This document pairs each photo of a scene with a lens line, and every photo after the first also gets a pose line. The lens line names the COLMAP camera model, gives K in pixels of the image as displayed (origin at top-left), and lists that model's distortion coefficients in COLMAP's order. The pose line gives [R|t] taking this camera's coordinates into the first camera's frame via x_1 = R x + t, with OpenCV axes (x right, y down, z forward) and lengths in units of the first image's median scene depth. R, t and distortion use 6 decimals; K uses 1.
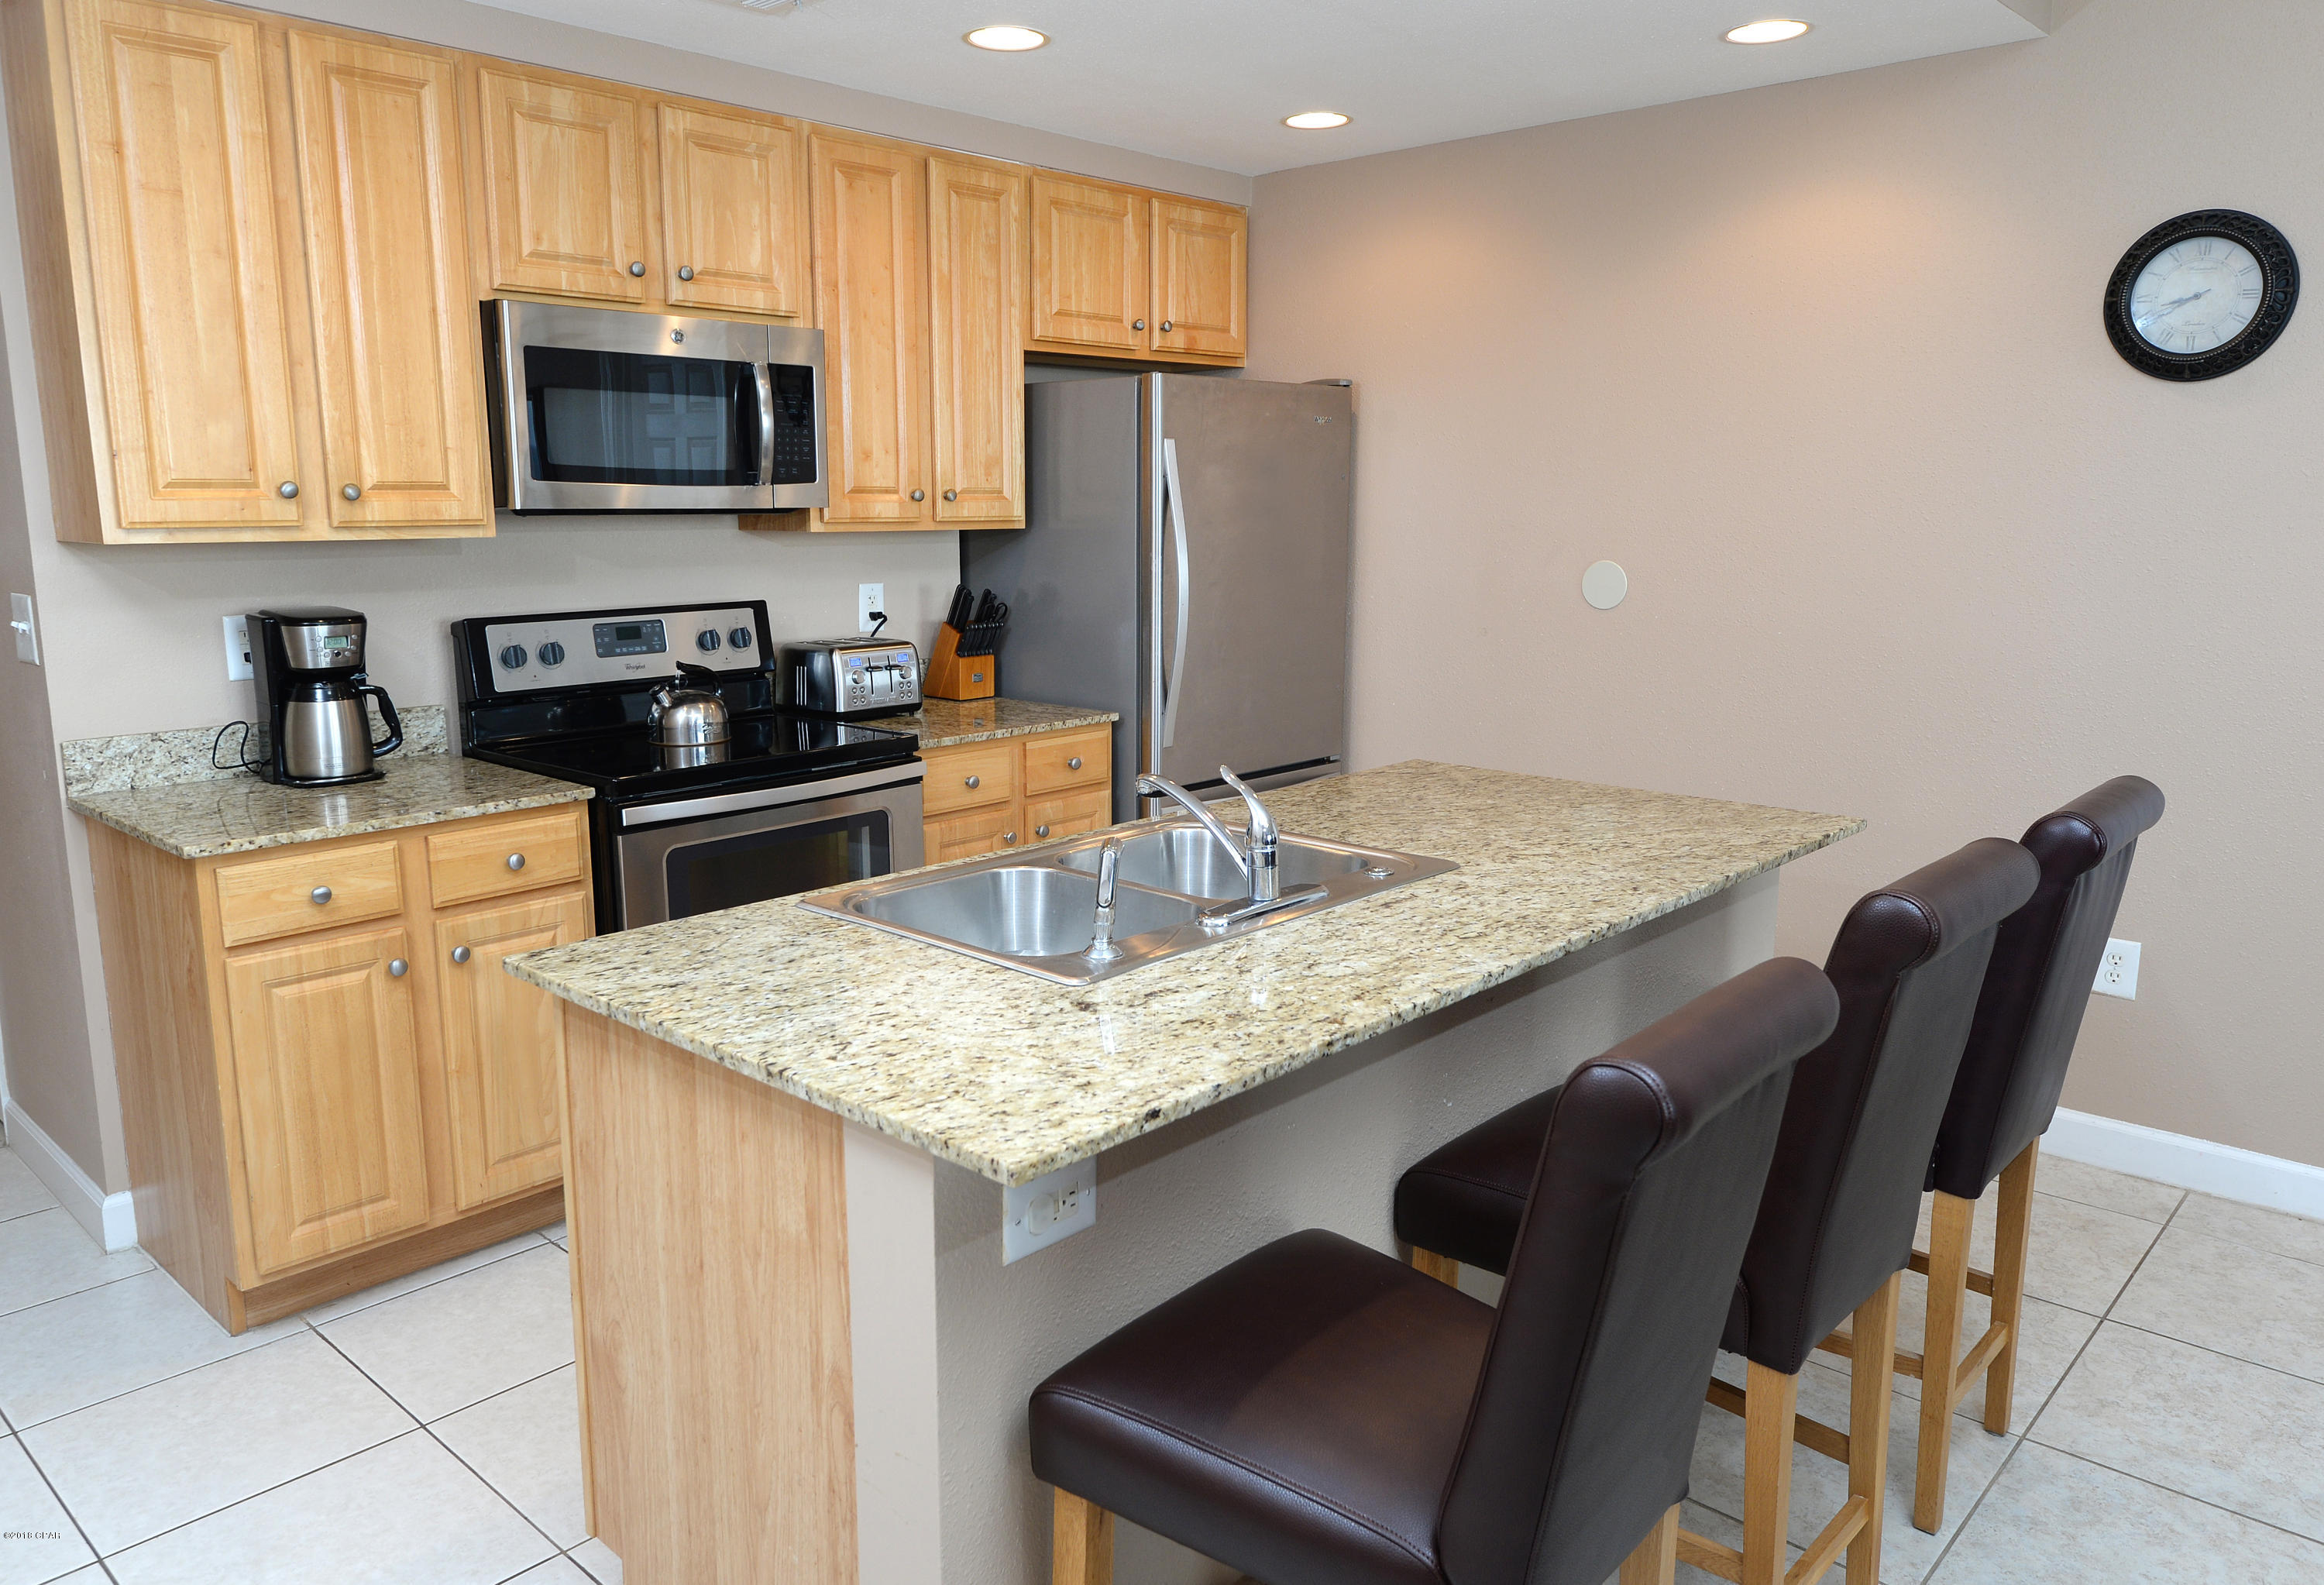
lens RADIAL K [[1571.7, 0, 1157.0], [0, 1571.7, 797.2], [0, 0, 1]] dist [-0.002344, 0.001090]
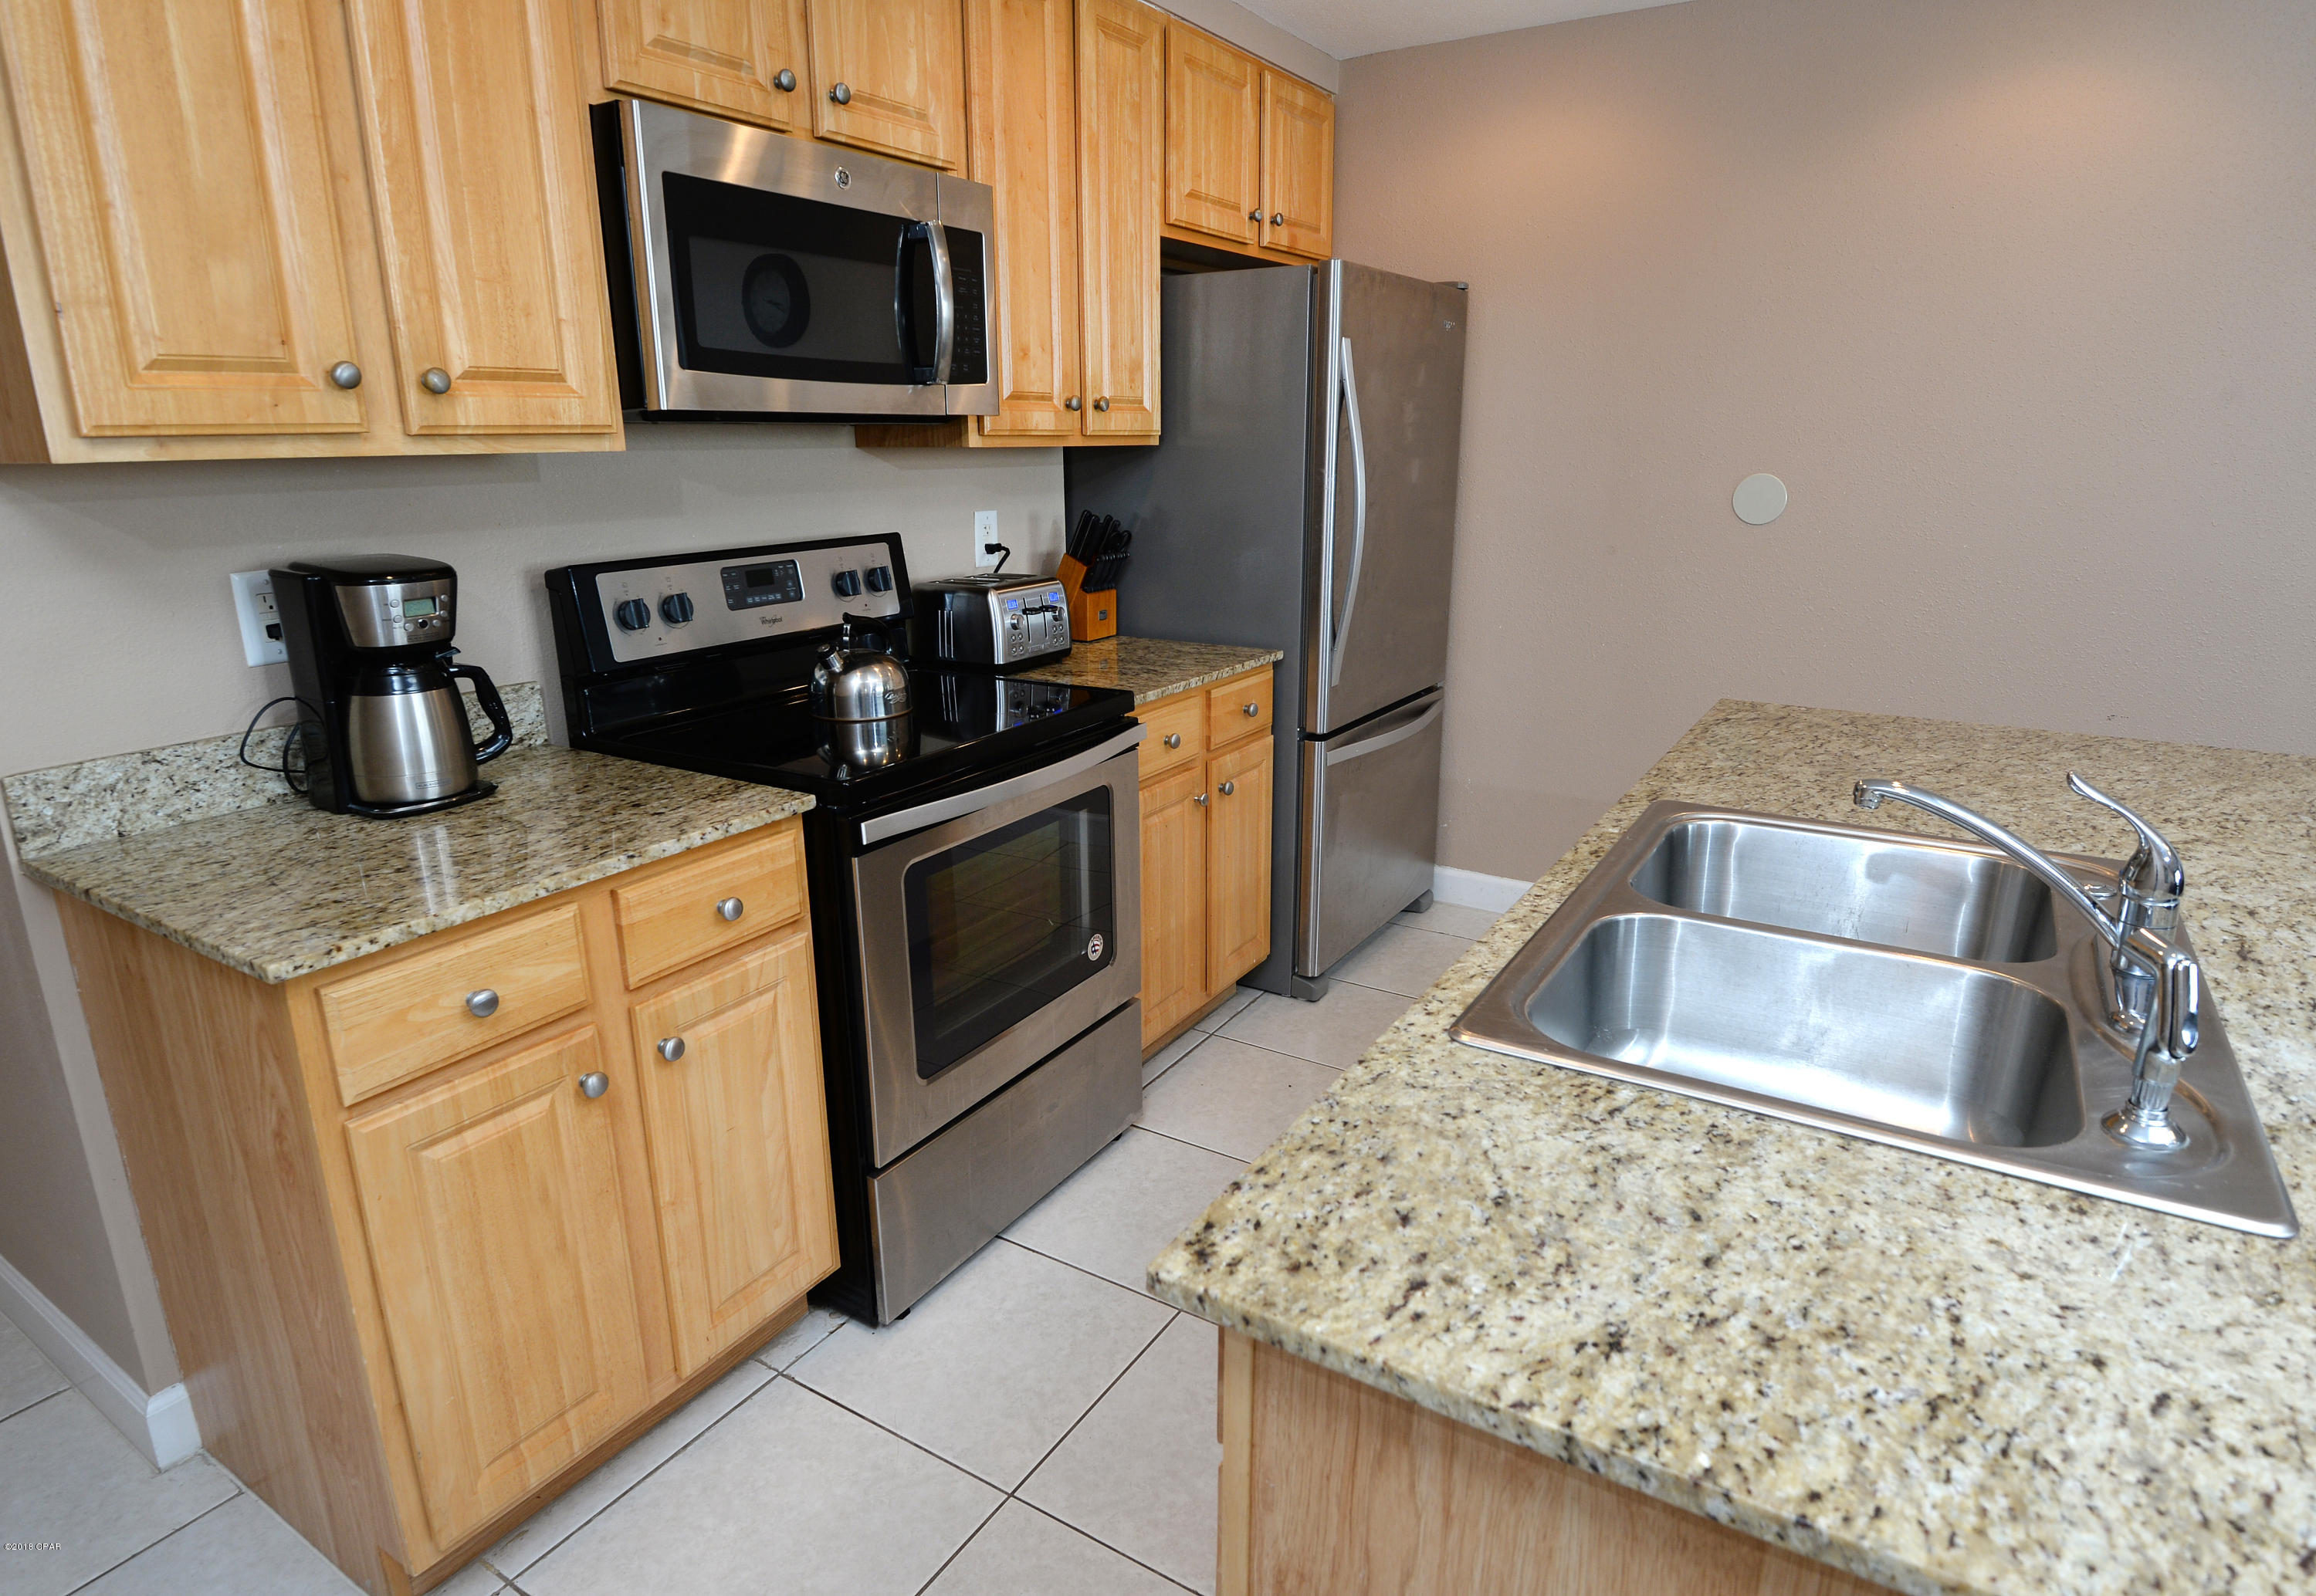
lens RADIAL K [[1257.3, 0, 1156.9], [0, 1257.3, 800.9], [0, 0, 1]] dist [-0.011012, -0.009489]
pose [[0.984151, -0.056620, 0.168048, -0.294043], [0.041074, 0.994669, 0.094589, -0.051393], [-0.172508, -0.086188, 0.981230, 0.388501]]
